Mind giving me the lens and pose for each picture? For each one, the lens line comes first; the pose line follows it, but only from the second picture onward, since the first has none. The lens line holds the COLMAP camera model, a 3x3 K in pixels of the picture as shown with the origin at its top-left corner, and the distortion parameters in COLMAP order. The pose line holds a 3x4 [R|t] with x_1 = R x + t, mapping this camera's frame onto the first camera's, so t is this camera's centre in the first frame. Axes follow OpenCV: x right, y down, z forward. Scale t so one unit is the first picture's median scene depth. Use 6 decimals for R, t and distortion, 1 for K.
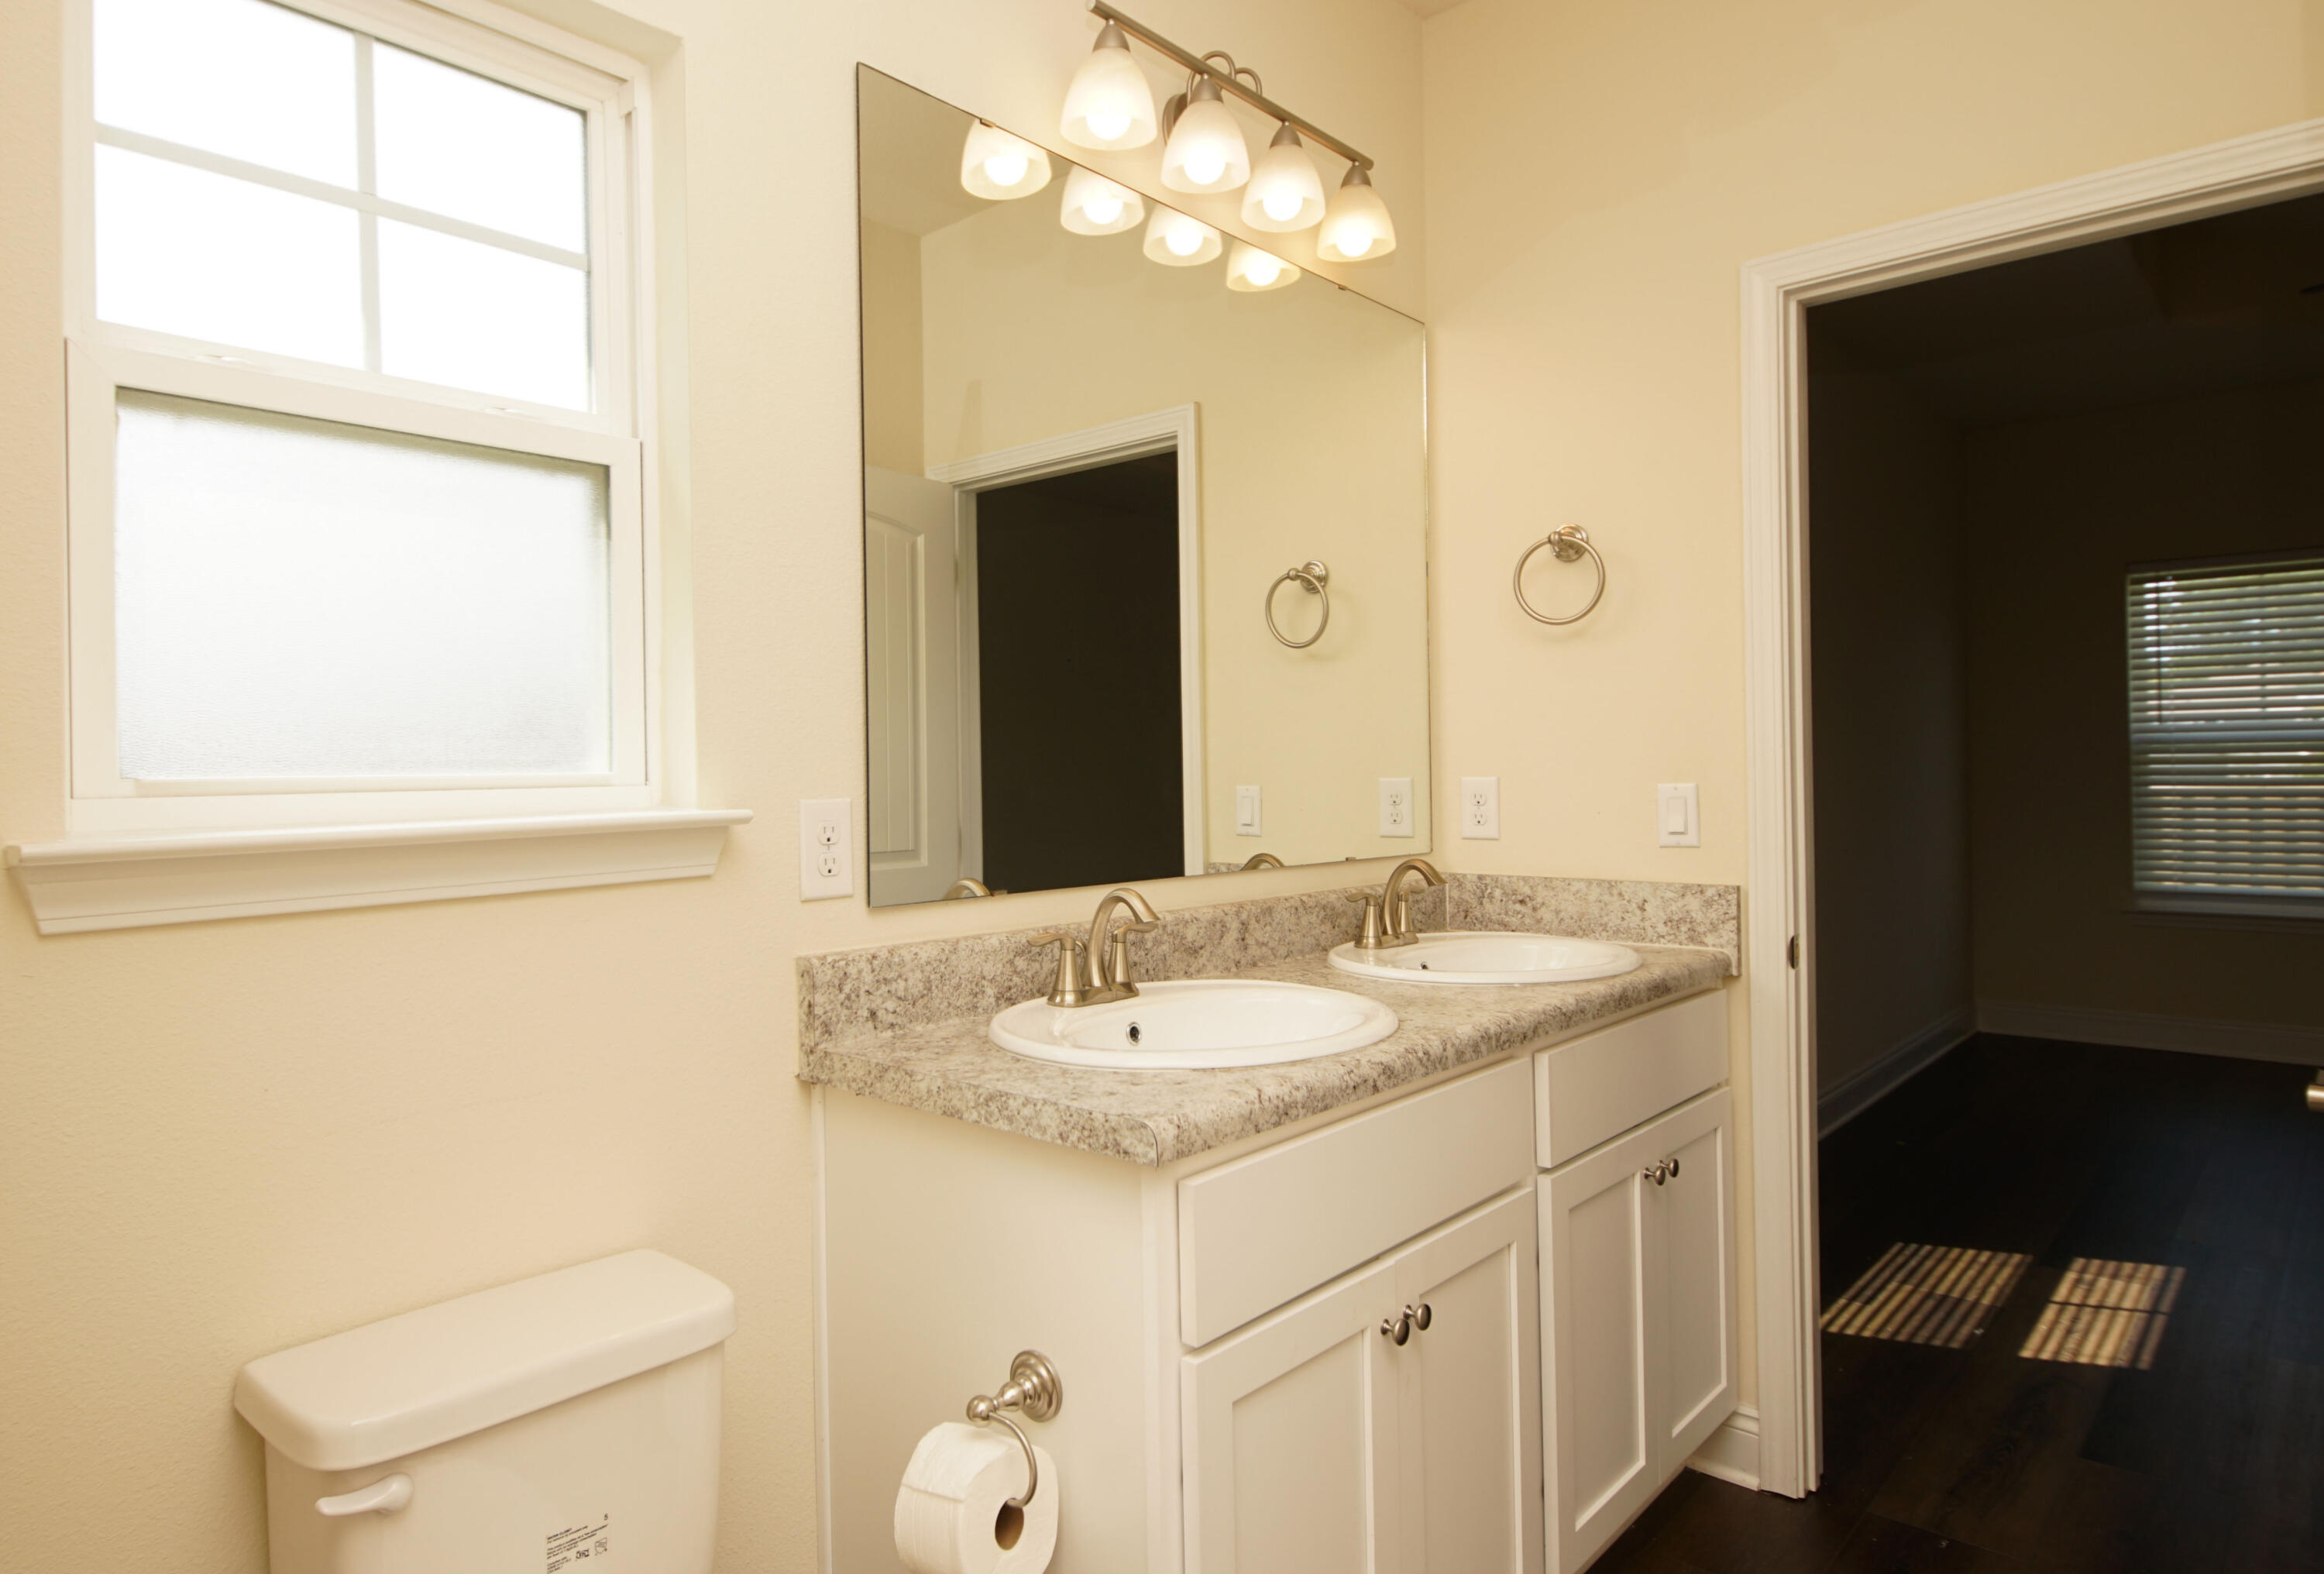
lens RADIAL K [[1351.1, 0, 1074.7], [0, 1351.1, 783.0], [0, 0, 1]] dist [0.002457, -0.000296]
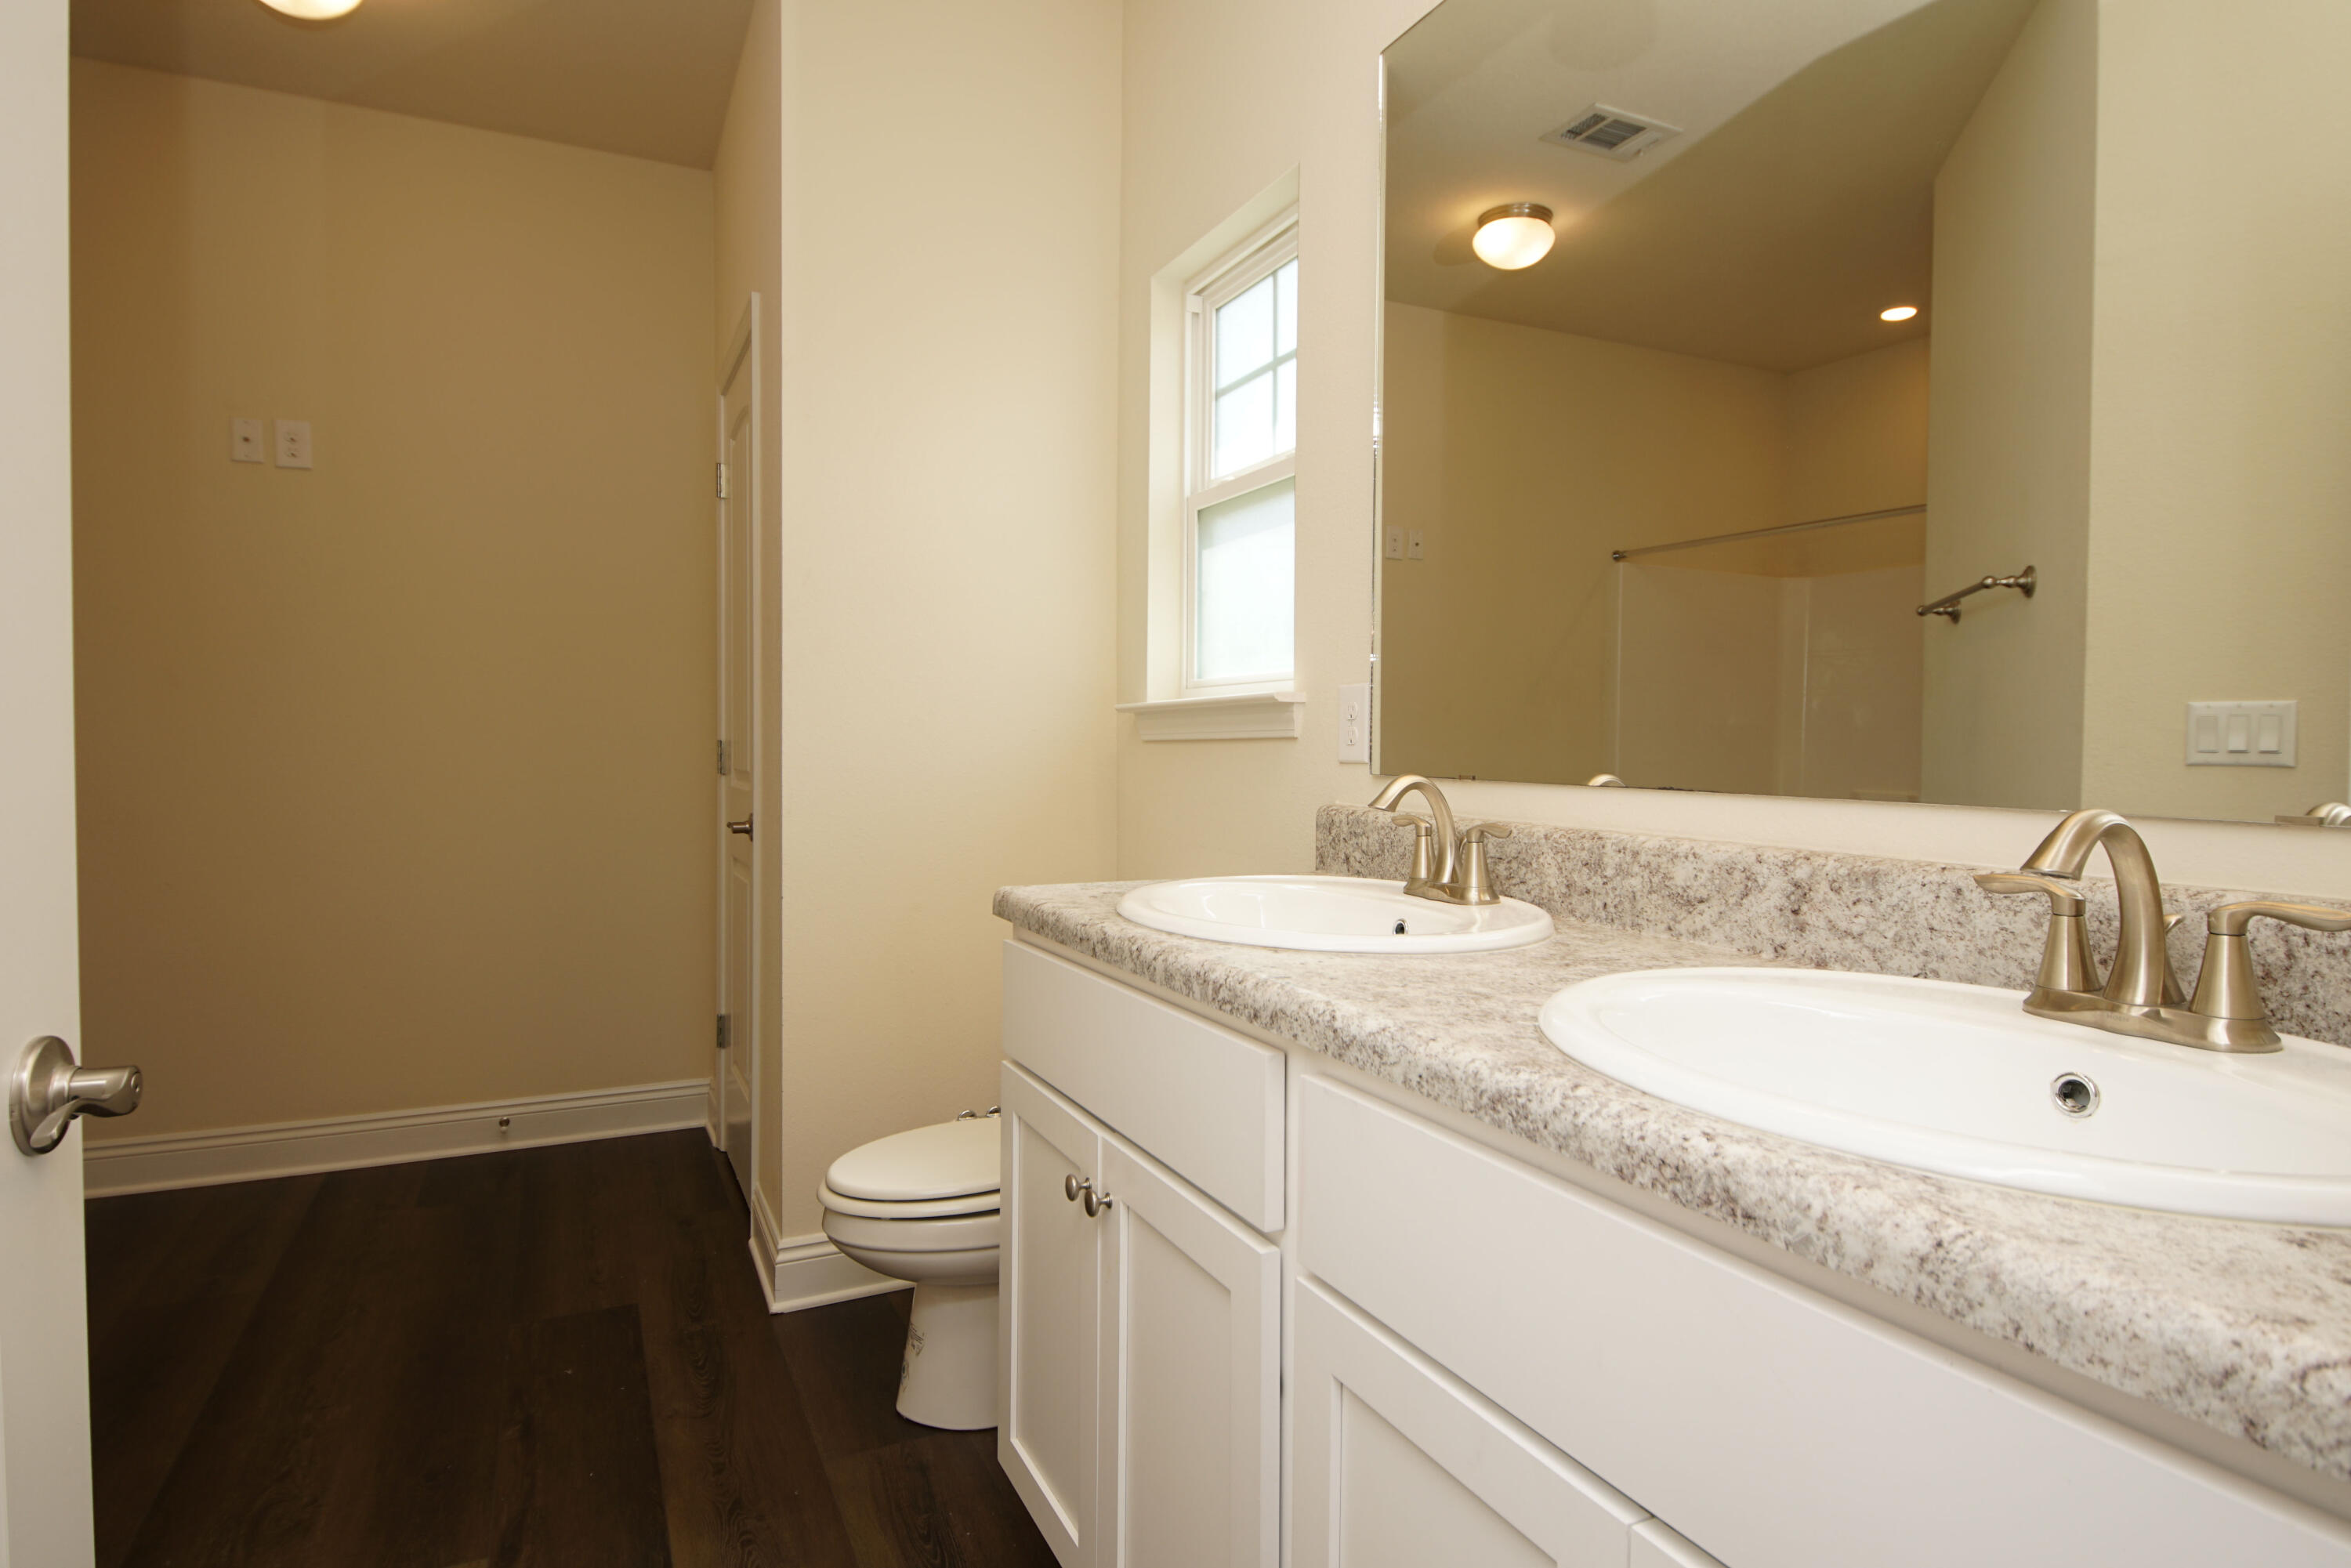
lens RADIAL K [[1267.5, 0, 1167.1], [0, 1267.5, 779.6], [0, 0, 1]] dist [0.040898, -0.042164]
pose [[-0.357759, 0.041224, -0.932904, 0.763497], [-0.008283, 0.998846, 0.047314, 0.035393], [0.933777, 0.024654, -0.357004, 0.974077]]
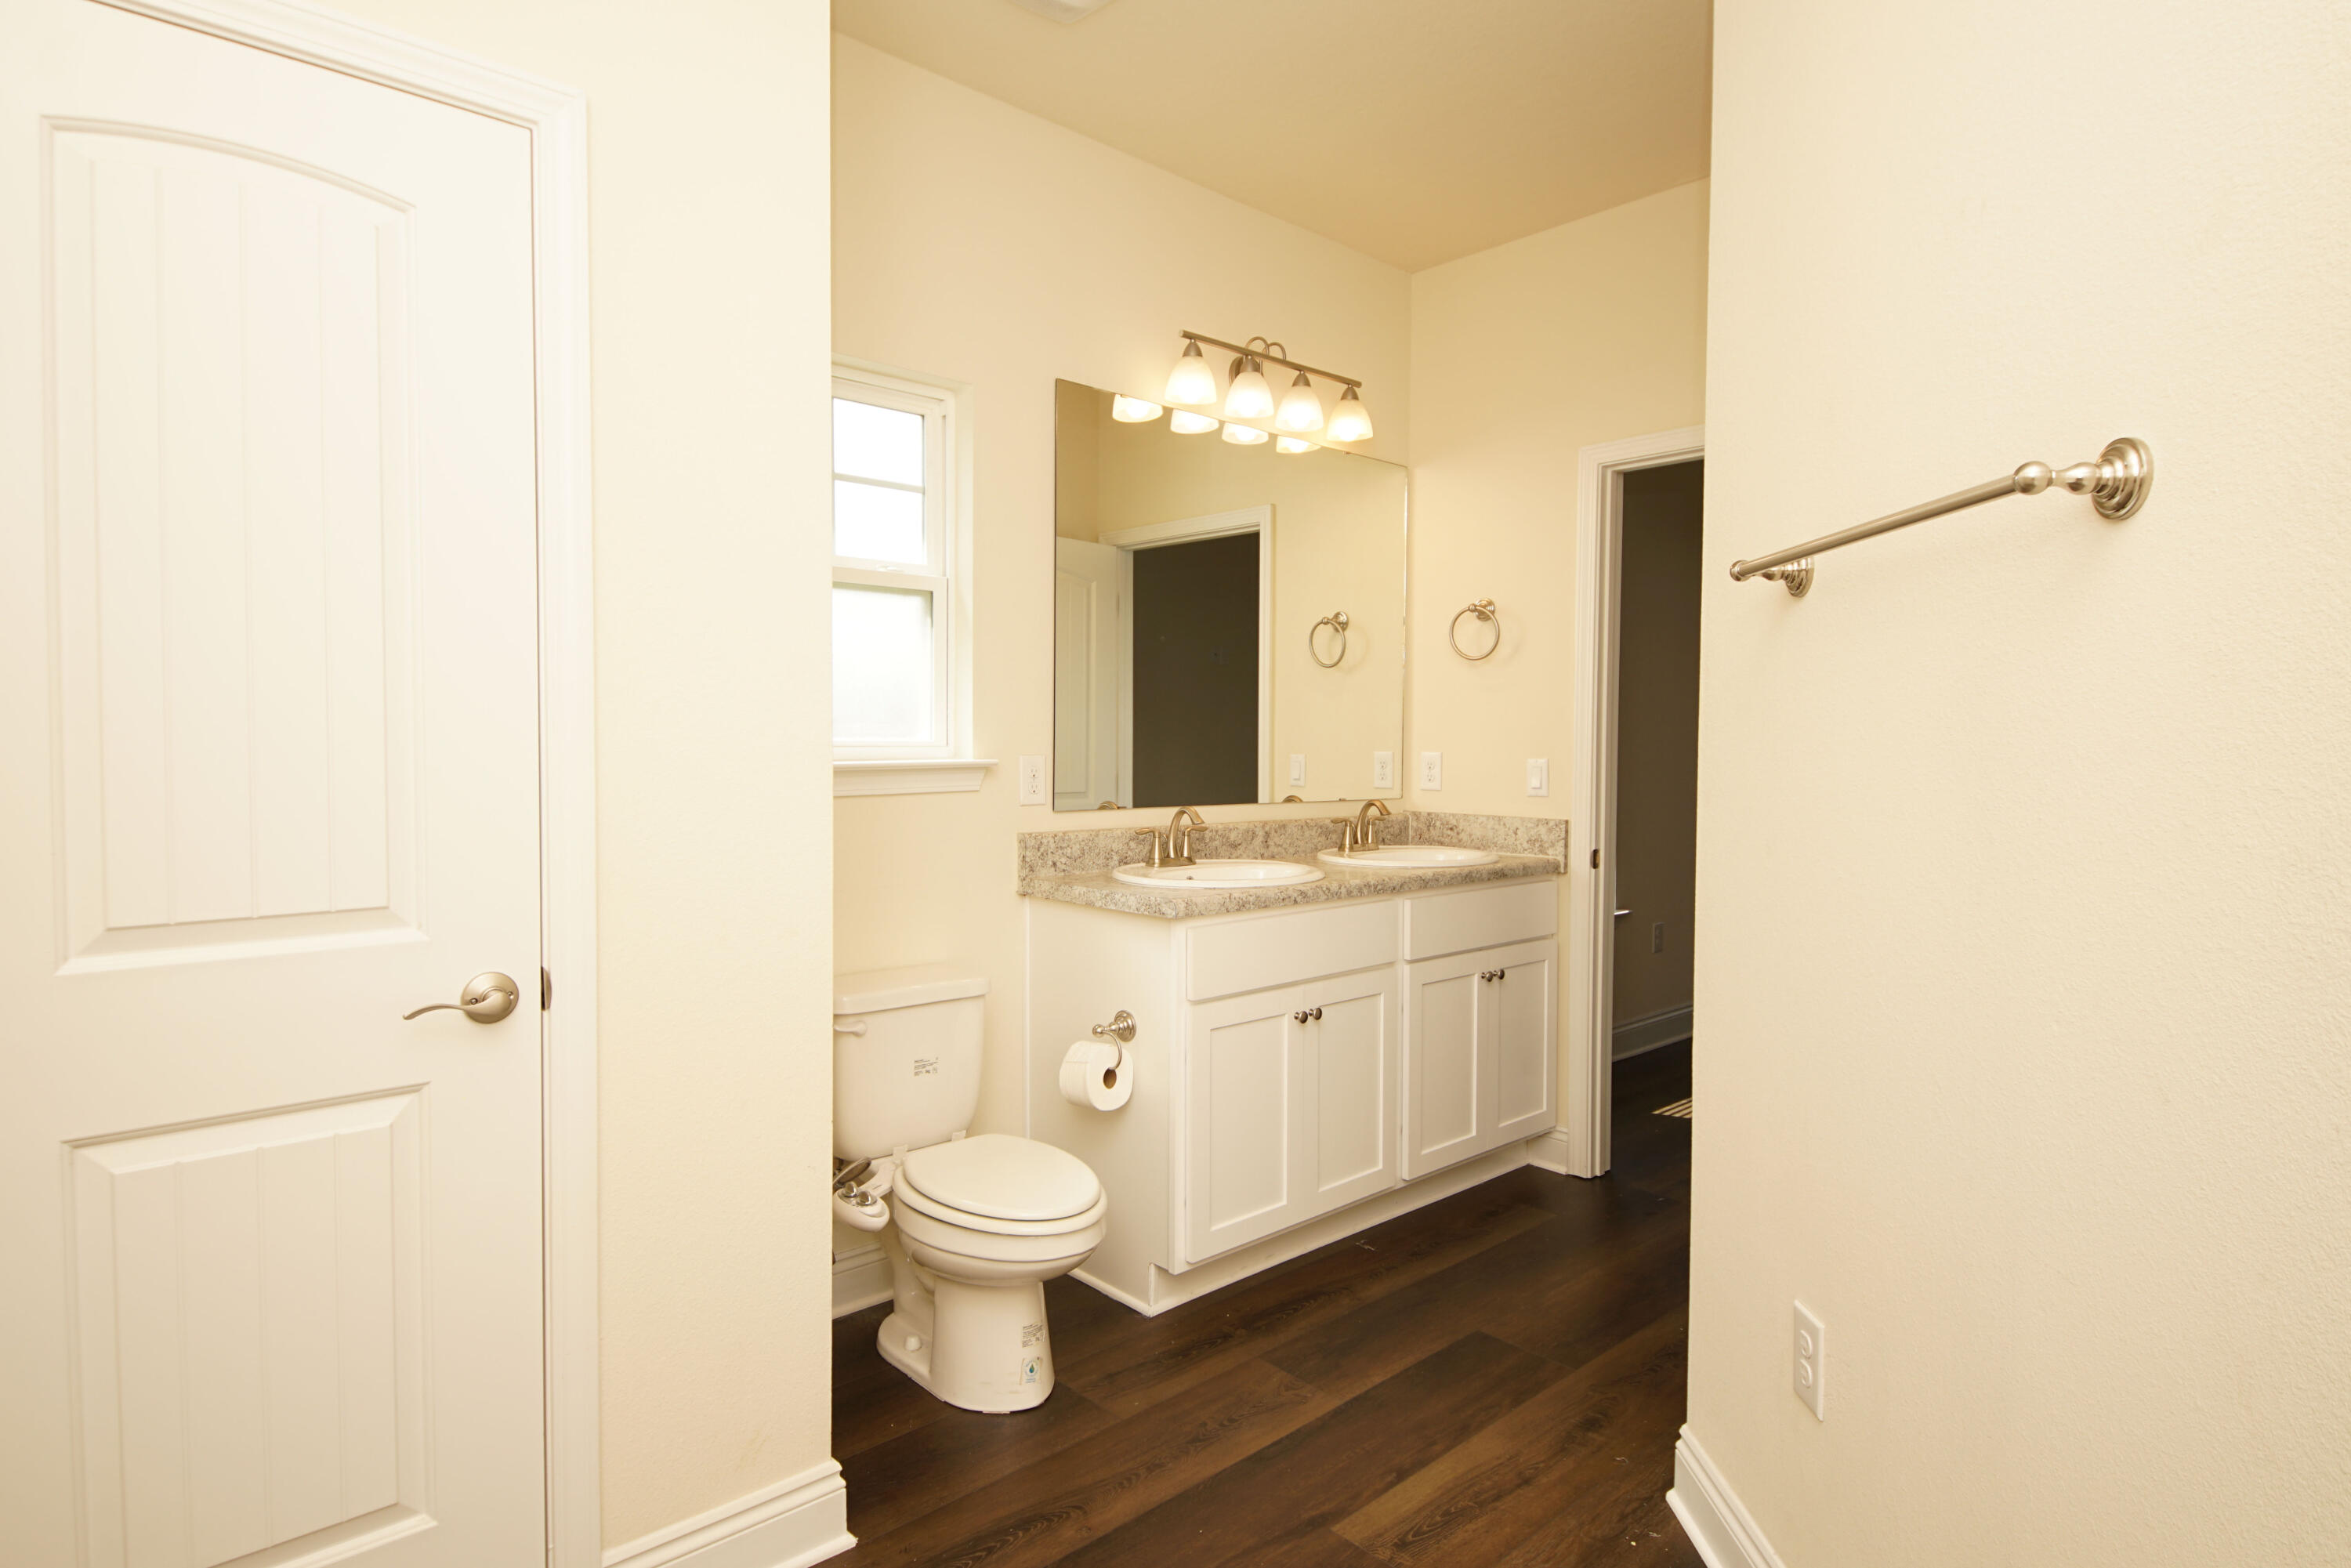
lens RADIAL K [[1252.1, 0, 1169.7], [0, 1252.1, 770.0], [0, 0, 1]] dist [-0.001212, -0.000413]
pose [[0.997870, 0.023026, -0.061039, 0.100150], [-0.022054, 0.999620, 0.016553, -0.000987], [0.061397, -0.015172, 0.997998, -0.640502]]
